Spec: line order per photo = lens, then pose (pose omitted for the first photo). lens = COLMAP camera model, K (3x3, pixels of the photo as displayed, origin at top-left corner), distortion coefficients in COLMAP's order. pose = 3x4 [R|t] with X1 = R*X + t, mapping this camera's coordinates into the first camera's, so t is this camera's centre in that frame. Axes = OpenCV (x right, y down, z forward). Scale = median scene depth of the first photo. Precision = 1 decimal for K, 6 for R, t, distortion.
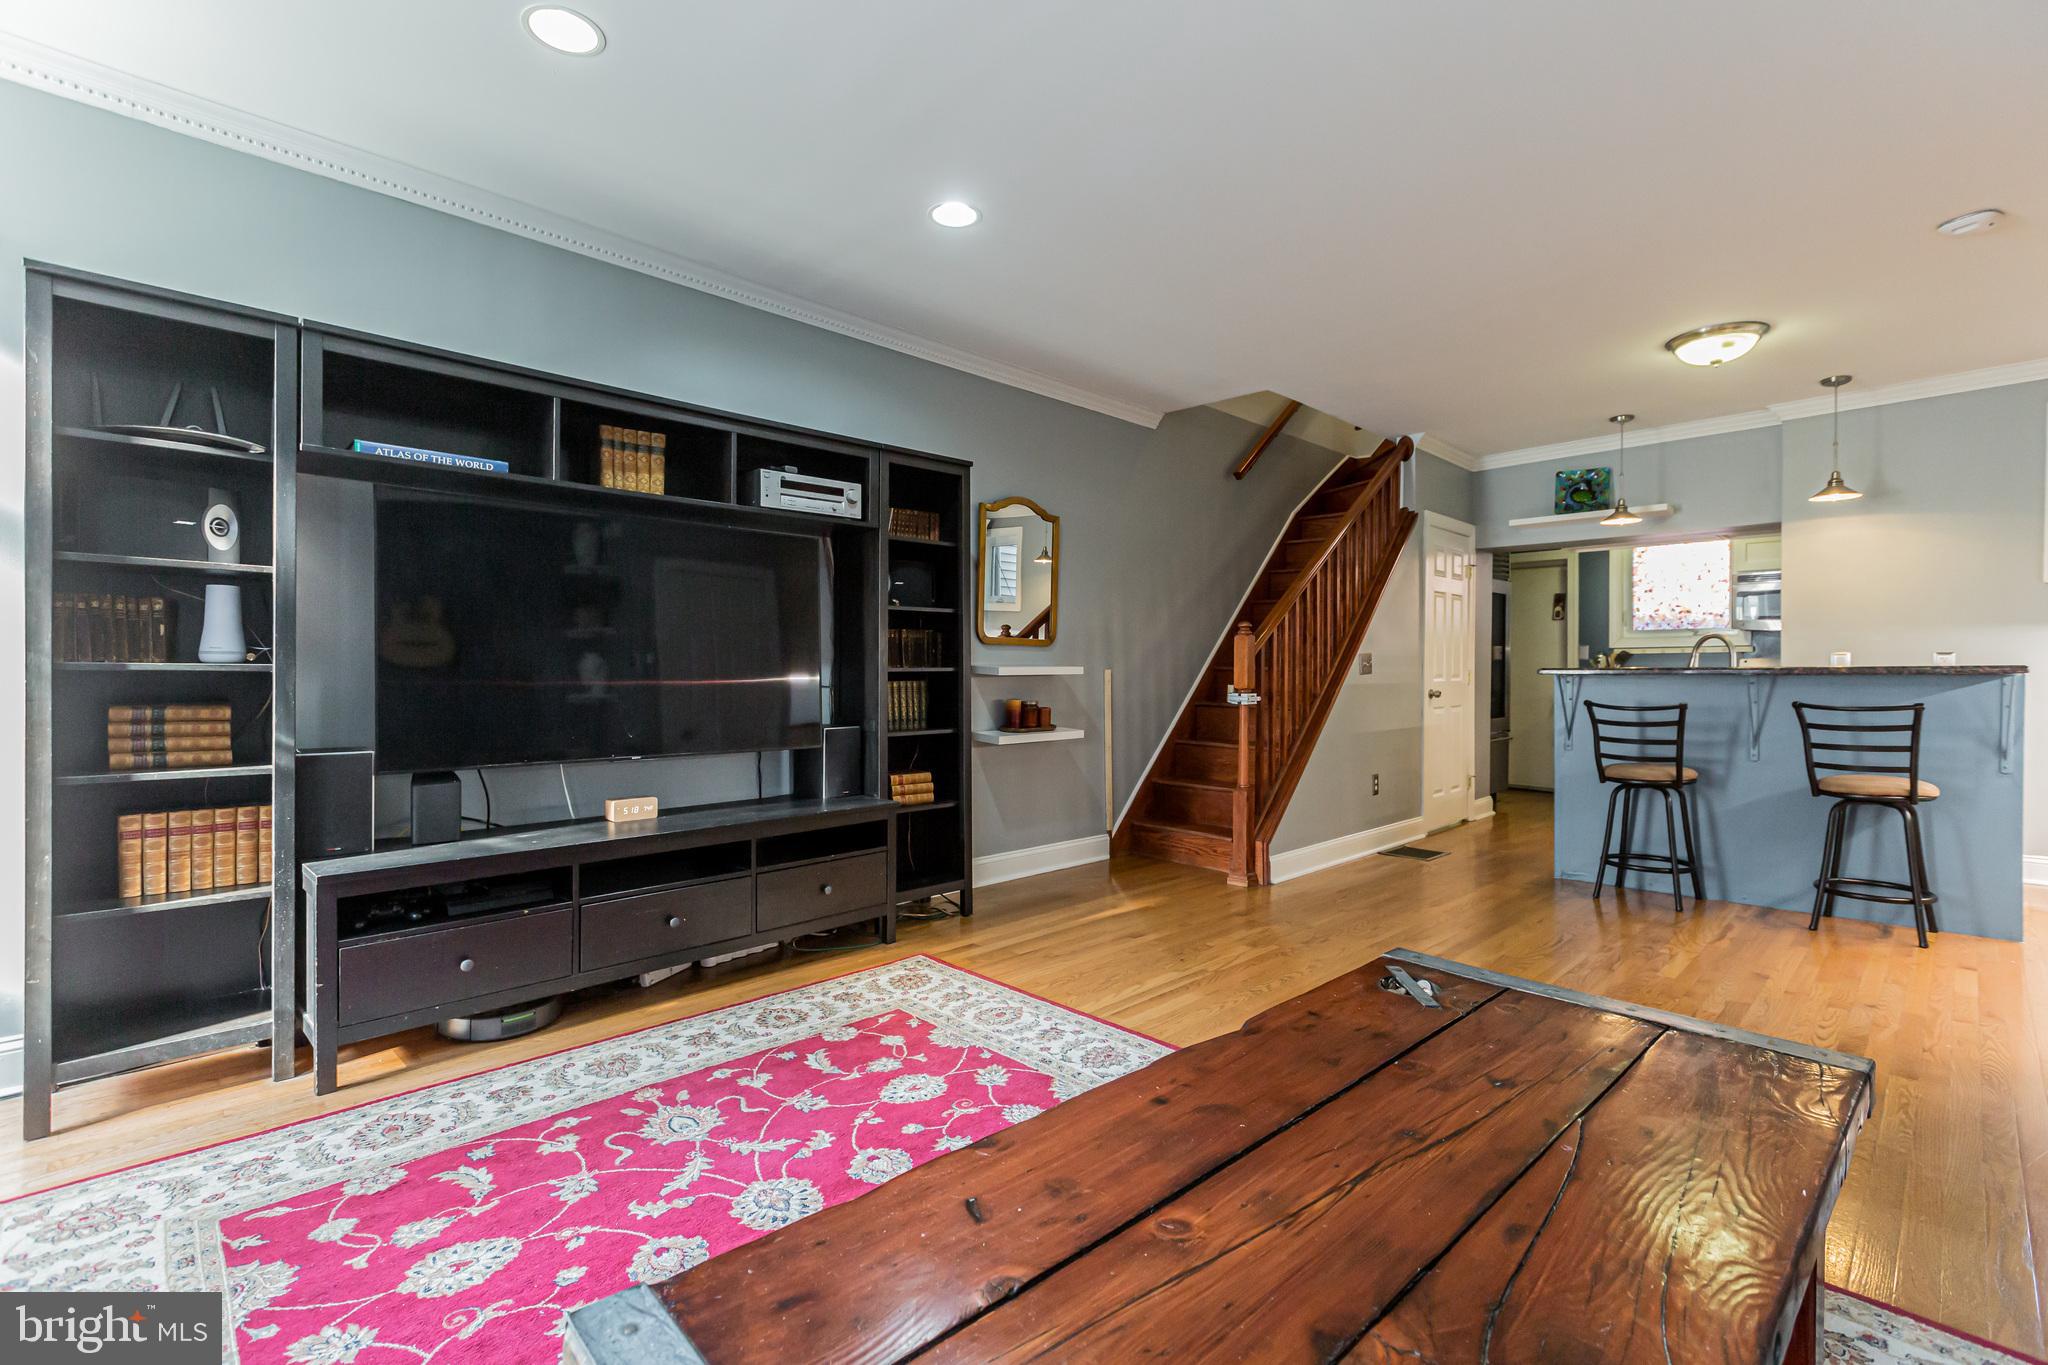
lens RADIAL K [[911.3, 0, 1026.7], [0, 911.3, 676.1], [0, 0, 1]] dist [0.001133, -0.000979]
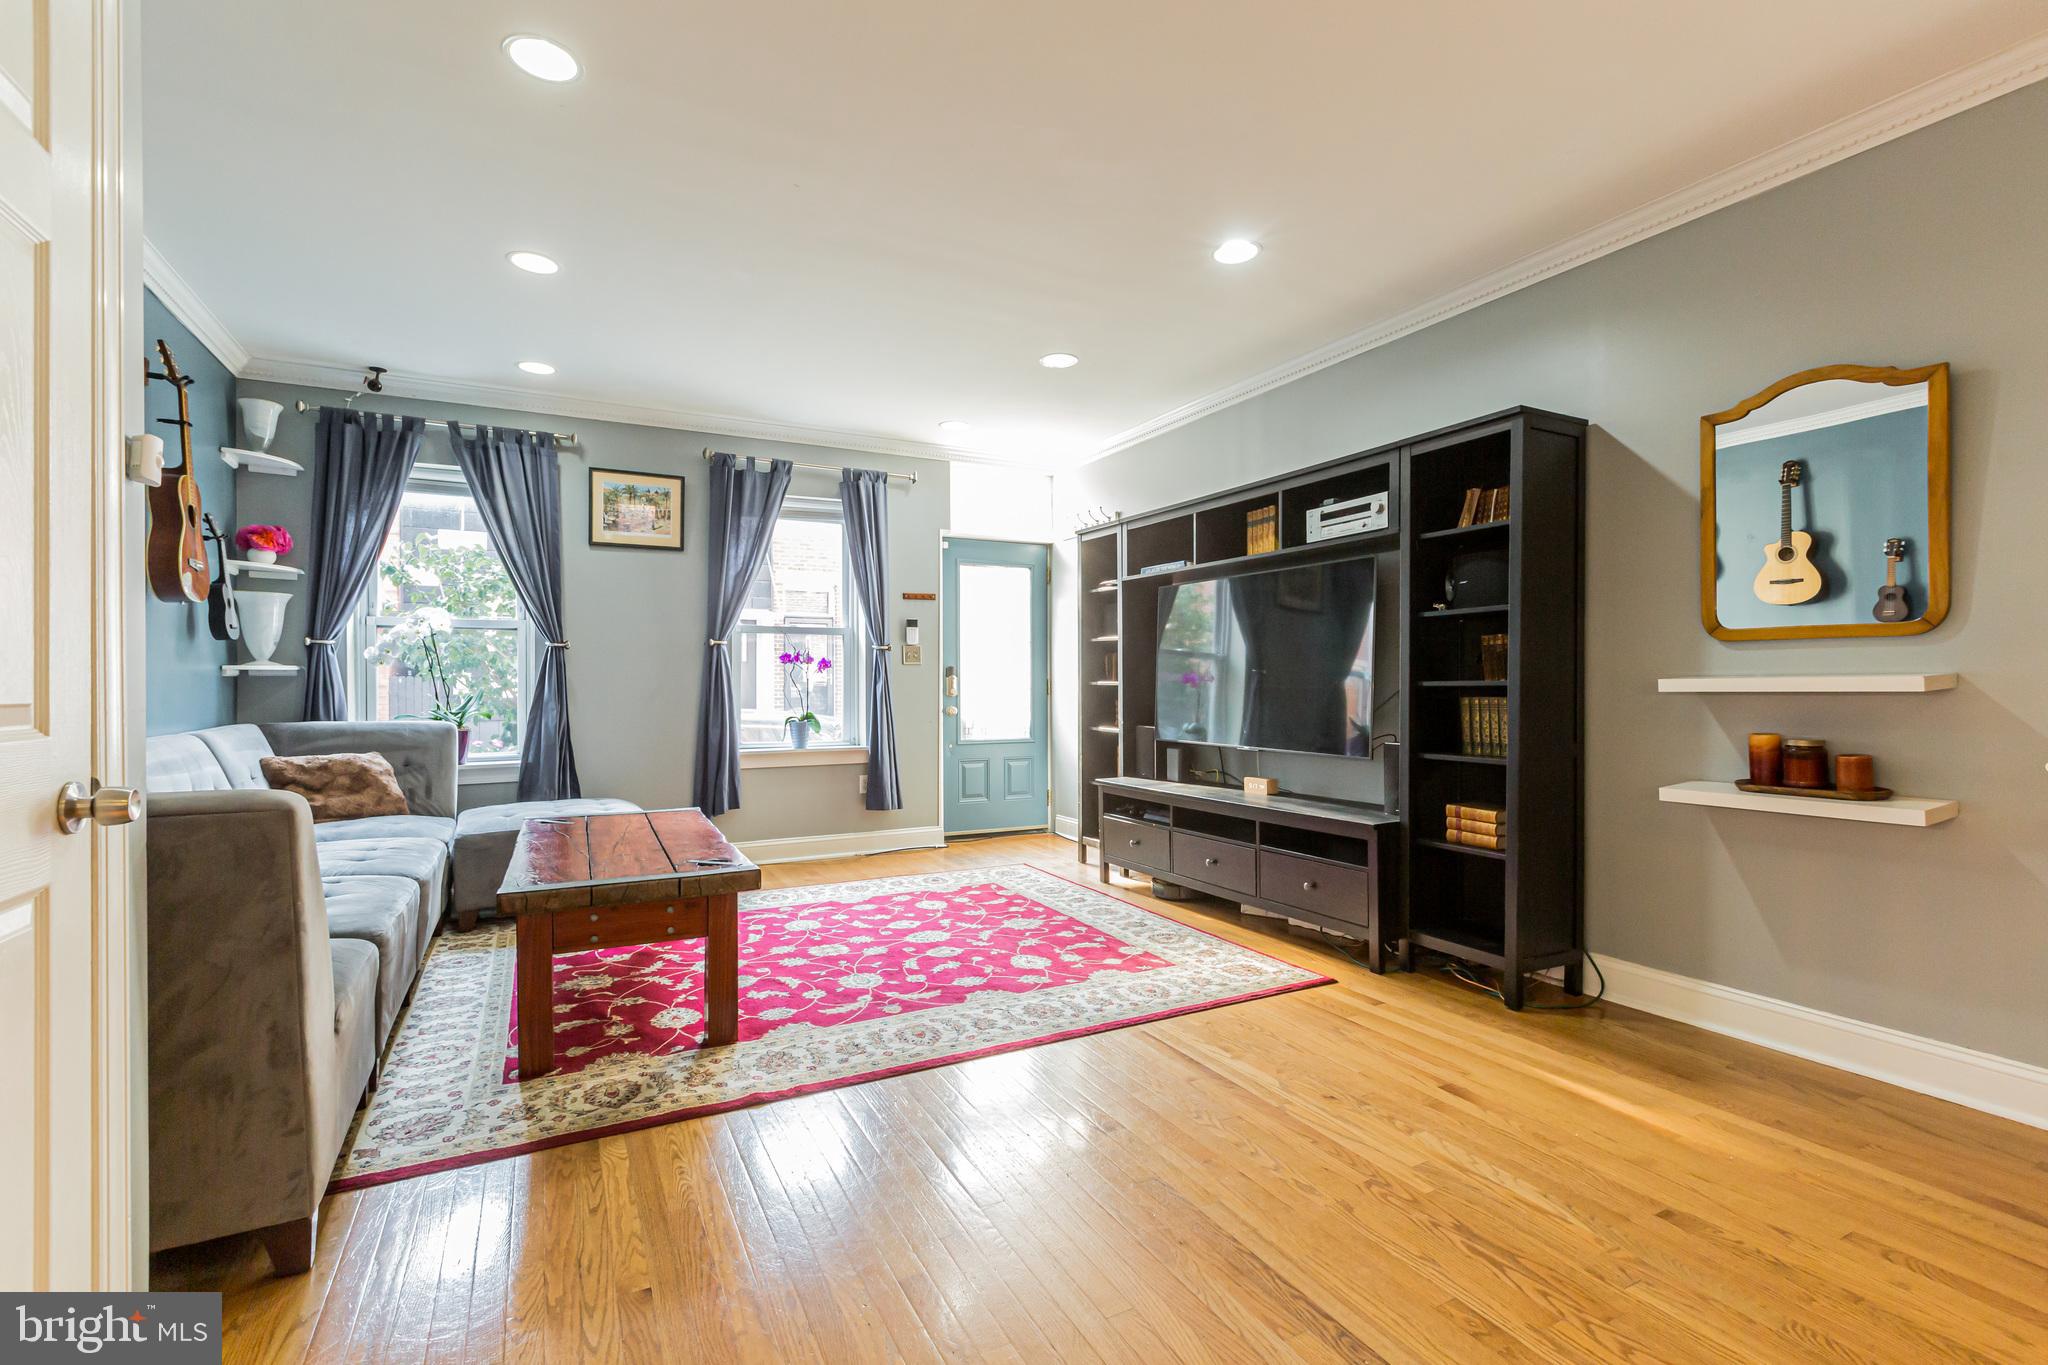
lens RADIAL K [[911.3, 0, 1020.3], [0, 911.3, 682.8], [0, 0, 1]] dist [0.001133, -0.000979]
pose [[-0.286646, -0.000465, -0.958036, 0.804073], [-0.001556, 0.999999, -0.000020, -0.007108], [0.958035, 0.001485, -0.286647, 0.854686]]
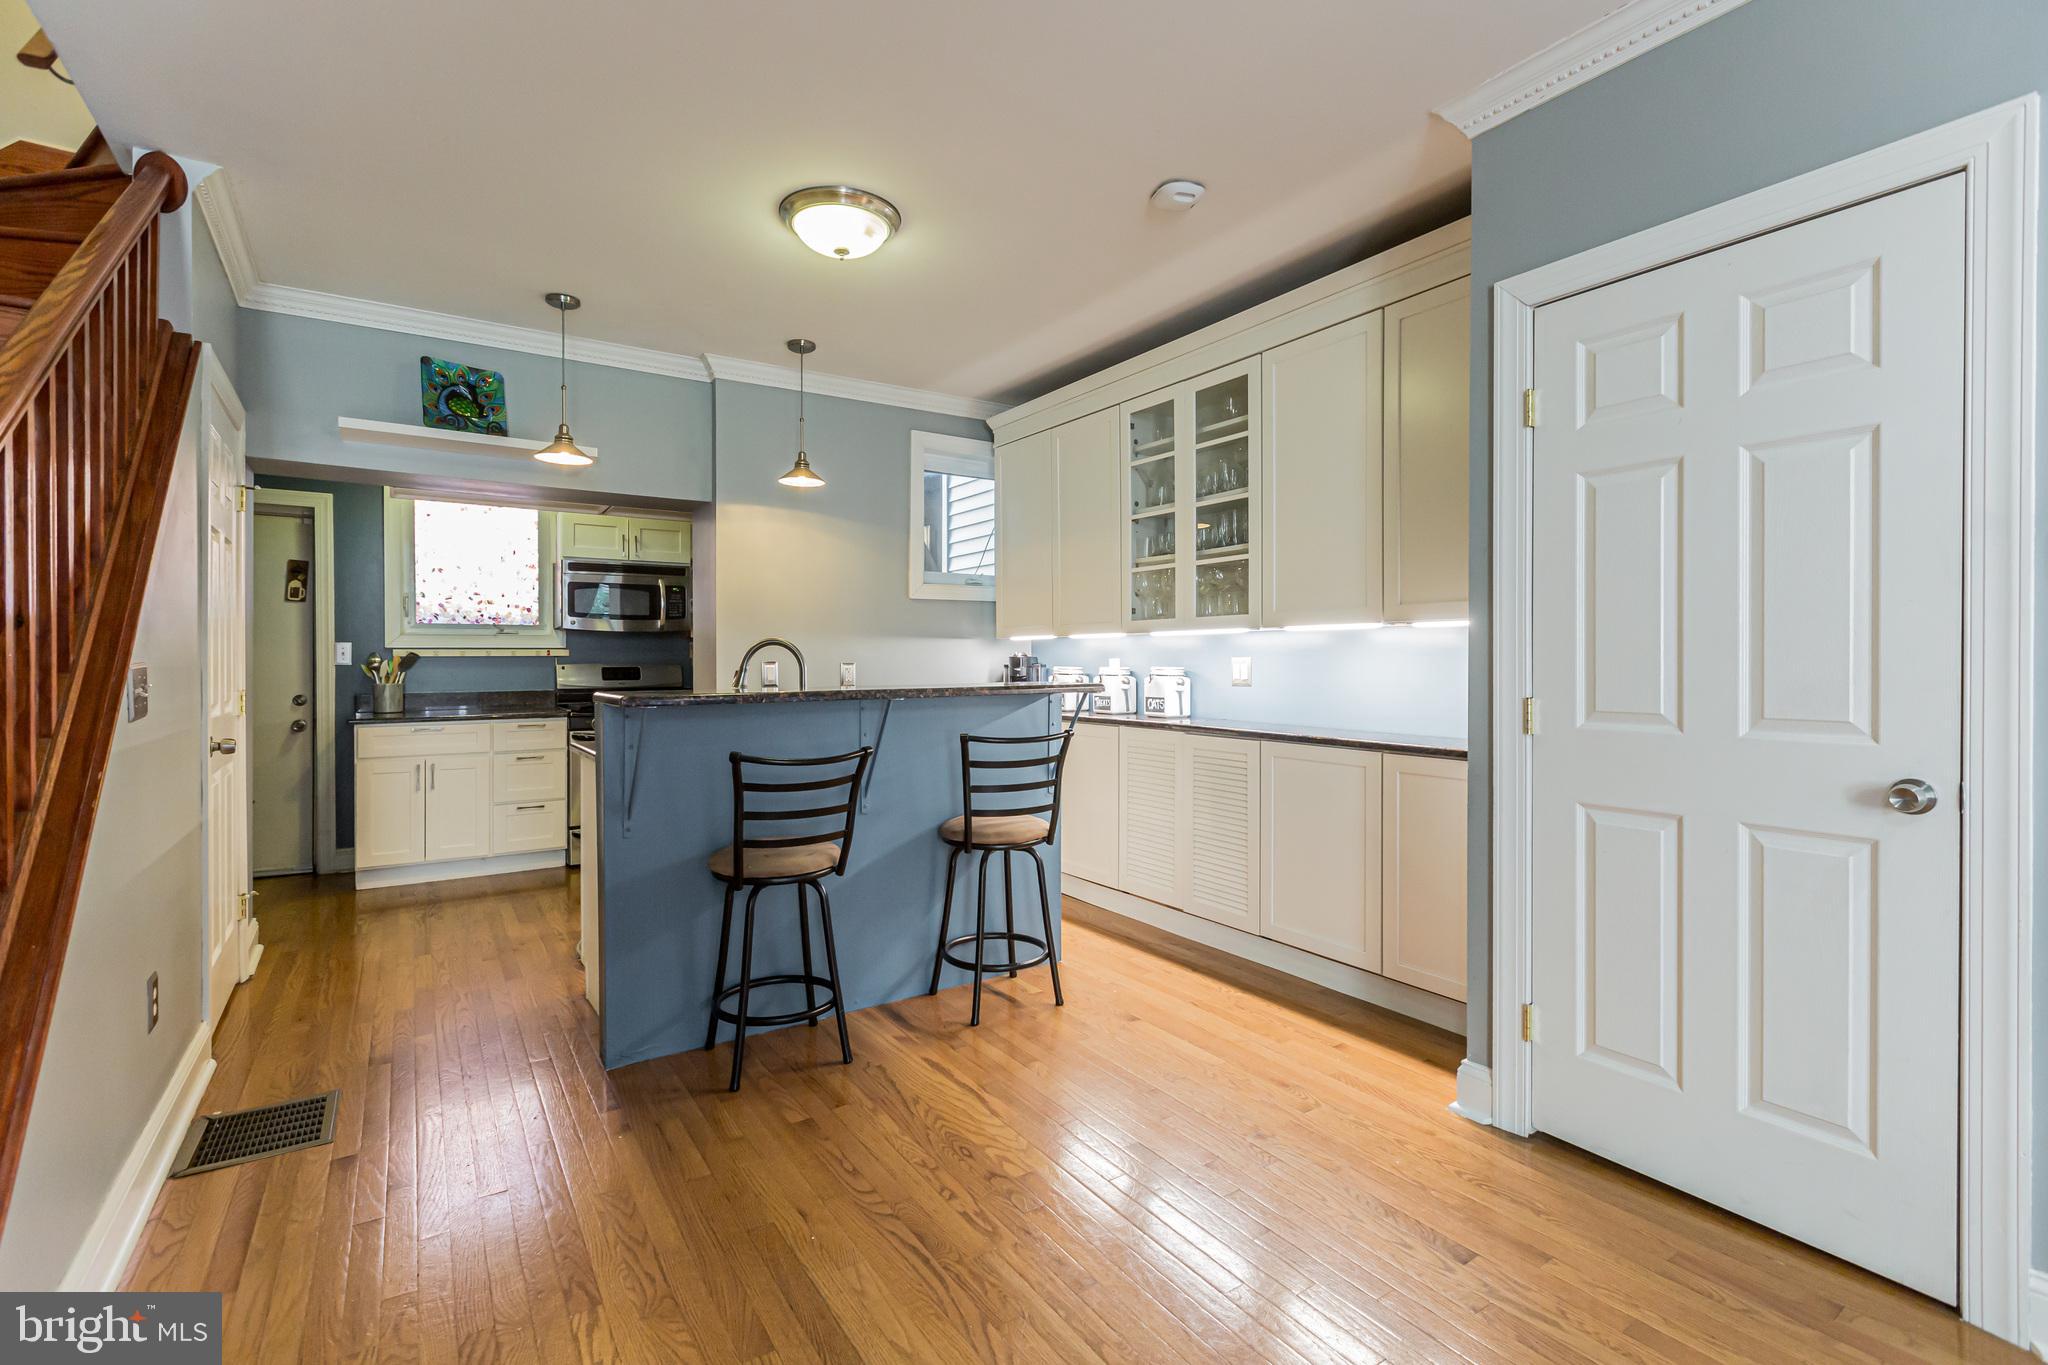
lens RADIAL K [[911.3, 0, 1018.0], [0, 911.3, 665.1], [0, 0, 1]] dist [0.001133, -0.000979]
pose [[0.183172, -0.003230, 0.983076, 0.101997], [0.006864, 0.999974, 0.002007, -0.031291], [-0.983057, 0.006380, 0.183190, 0.810786]]
